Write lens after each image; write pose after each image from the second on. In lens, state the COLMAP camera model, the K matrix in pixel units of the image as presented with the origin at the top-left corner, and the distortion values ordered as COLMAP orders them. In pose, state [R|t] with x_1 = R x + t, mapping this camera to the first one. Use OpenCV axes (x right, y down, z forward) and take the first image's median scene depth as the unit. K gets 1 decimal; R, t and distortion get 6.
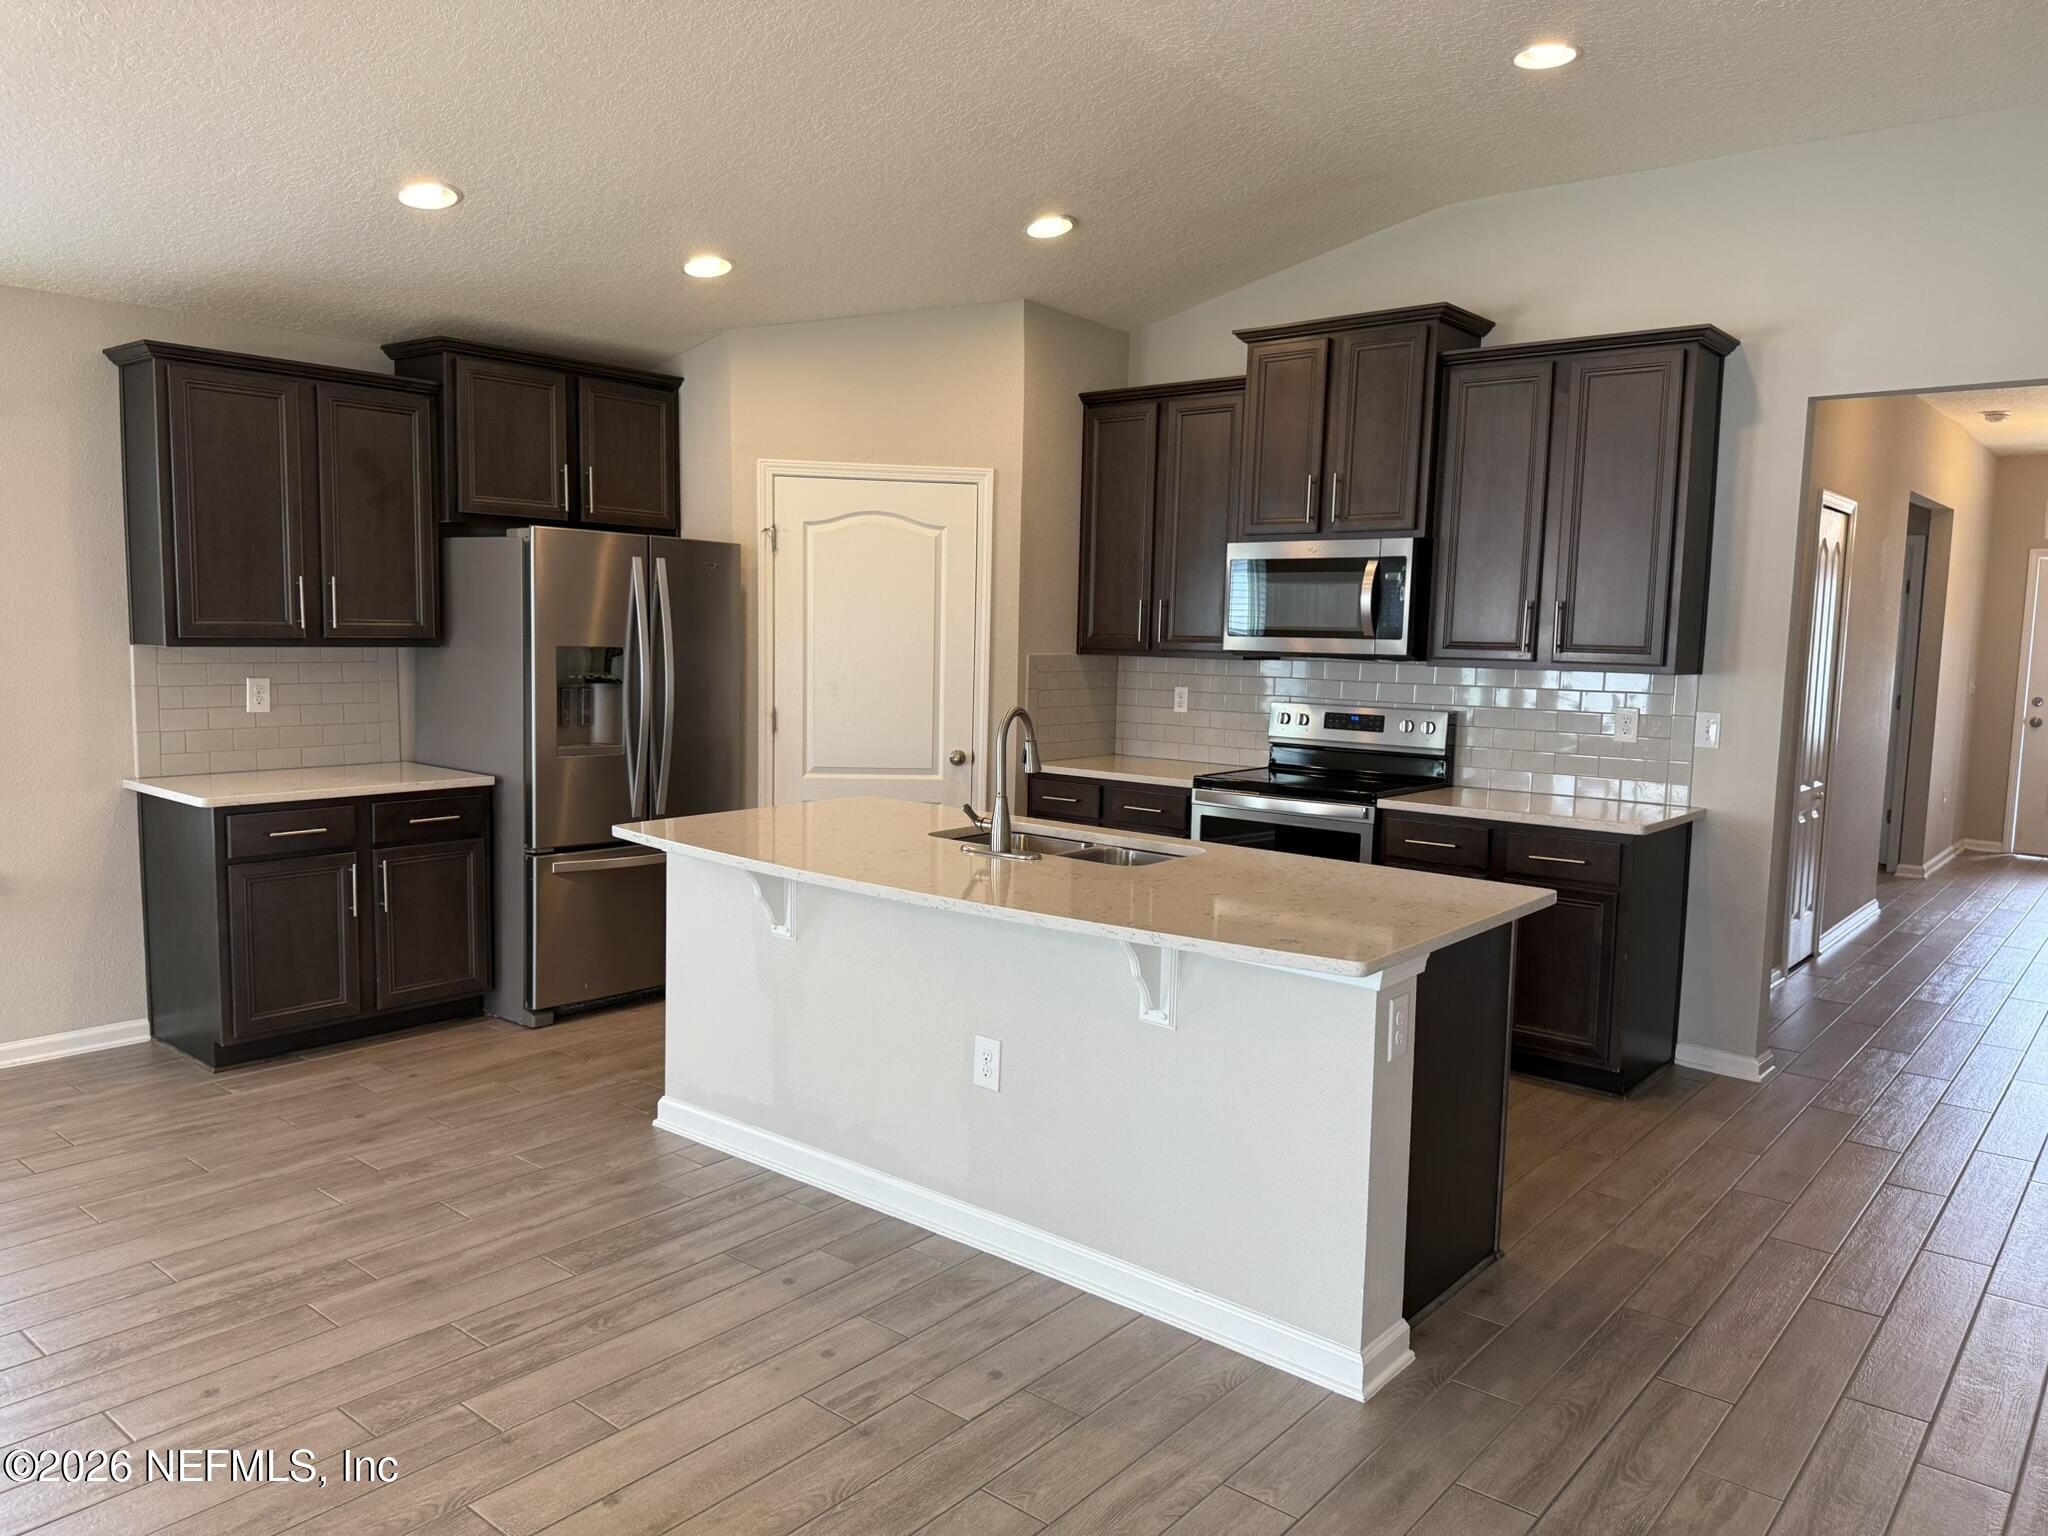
lens RADIAL K [[1442.2, 0, 1031.4], [0, 1442.2, 772.6], [0, 0, 1]] dist [0.031494, -0.046289]
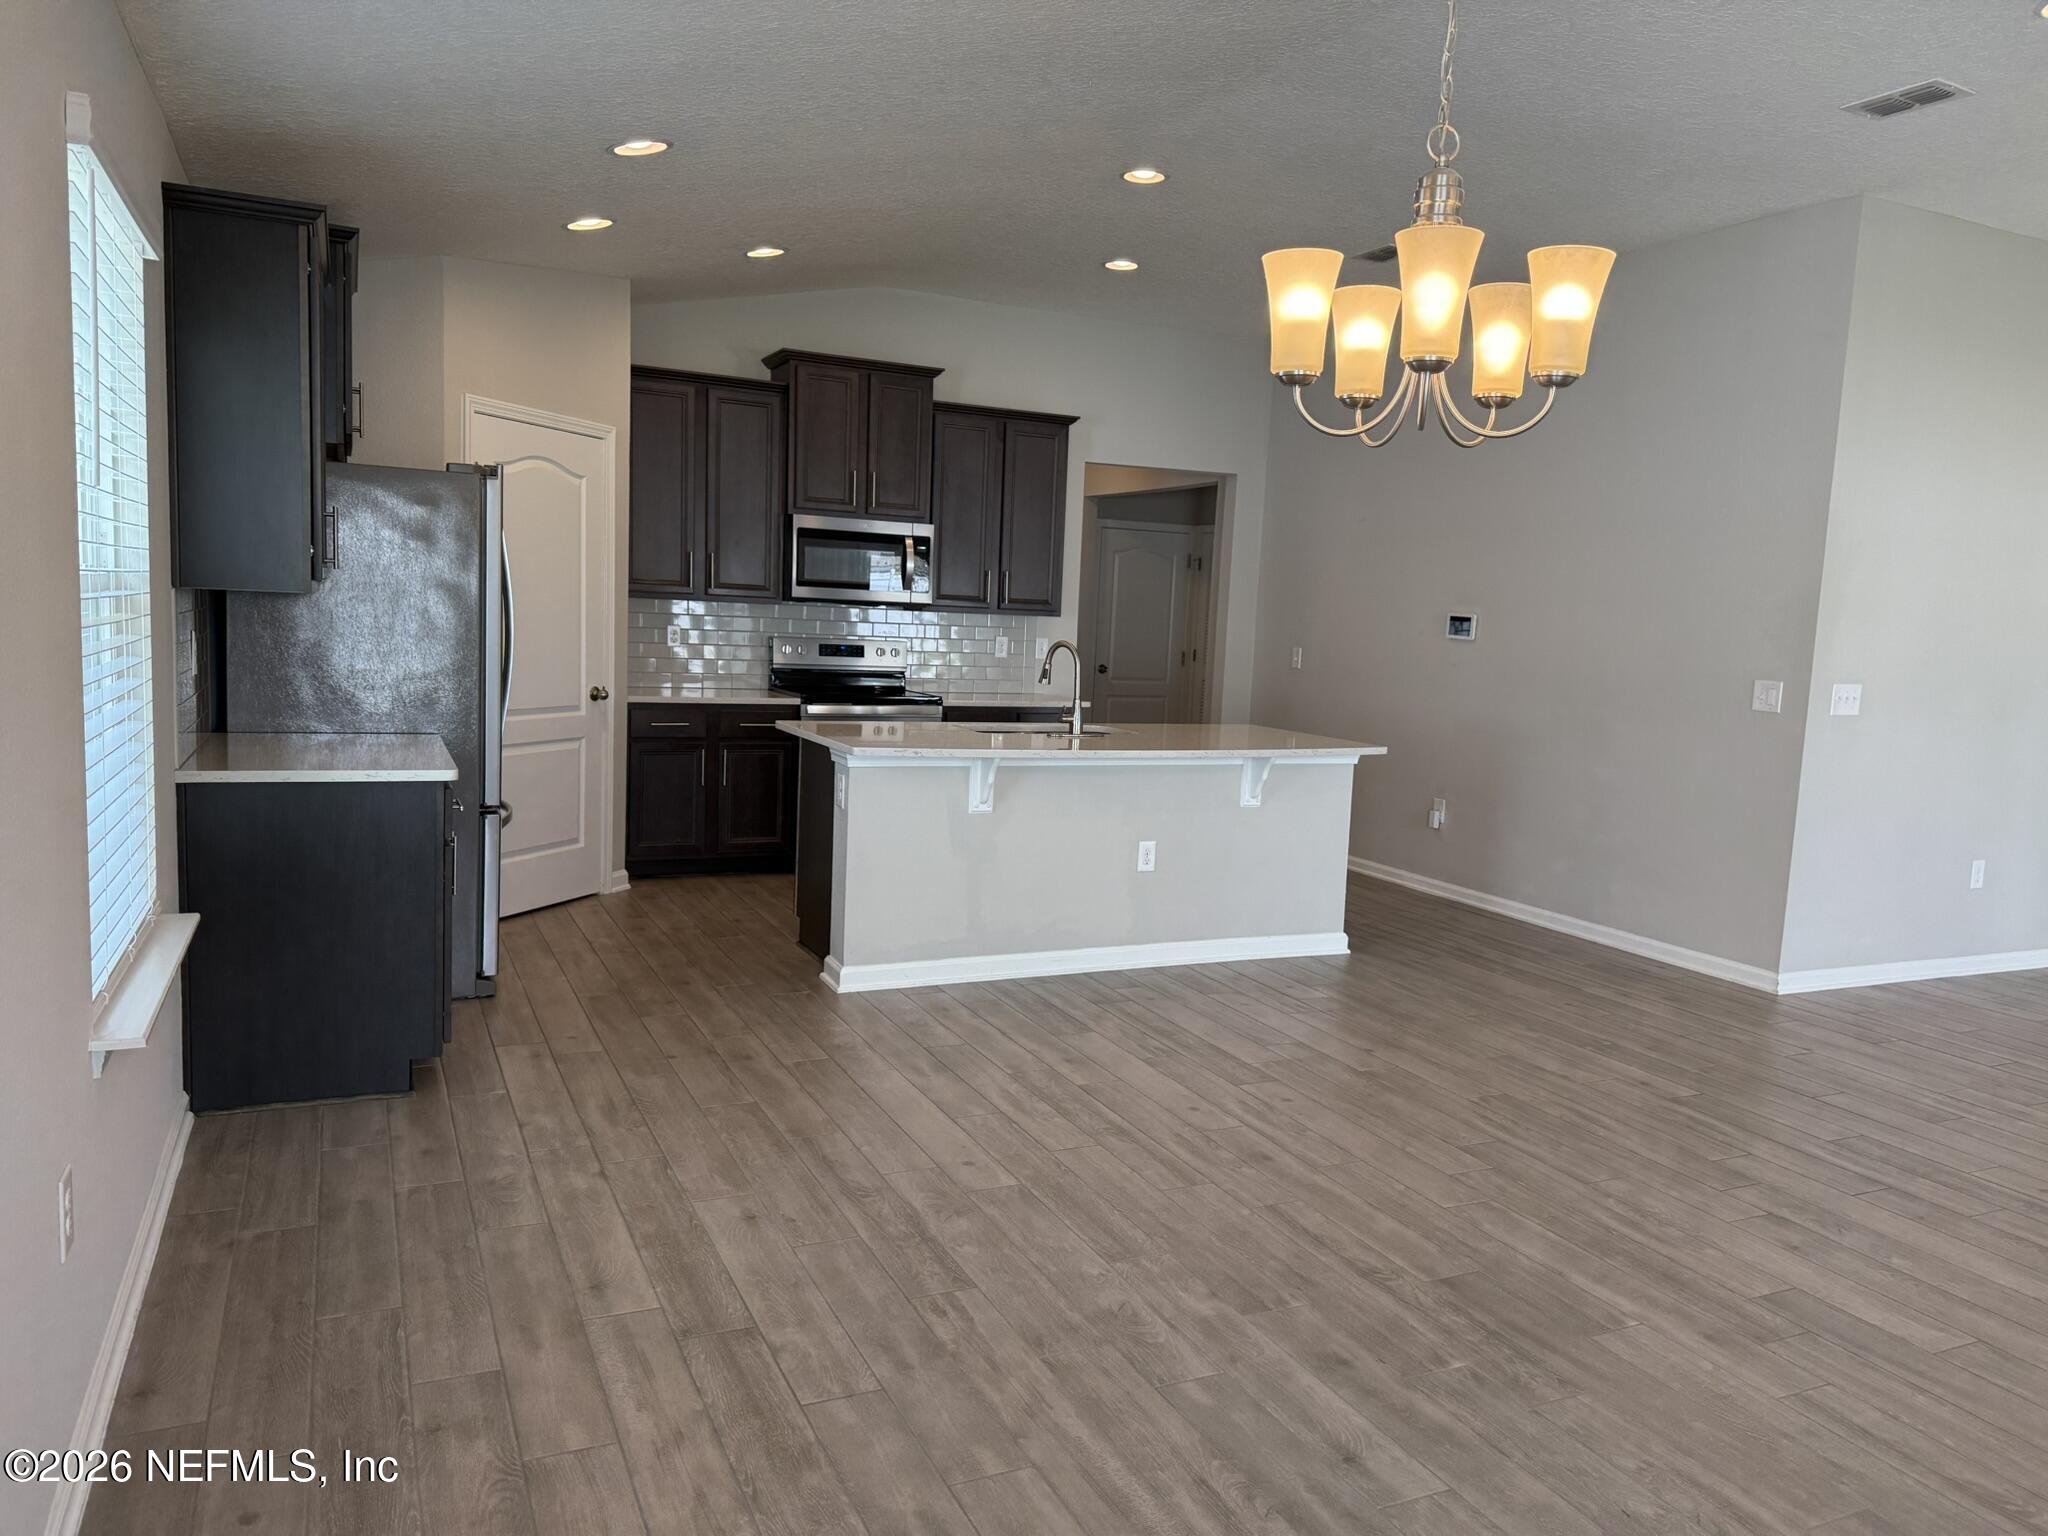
lens RADIAL K [[1442.2, 0, 1042.3], [0, 1442.2, 764.8], [0, 0, 1]] dist [0.031494, -0.046289]
pose [[0.421837, -0.102510, 0.900858, -1.431313], [0.058830, 0.994589, 0.085628, -0.049378], [-0.904761, 0.016876, 0.425585, 0.359187]]
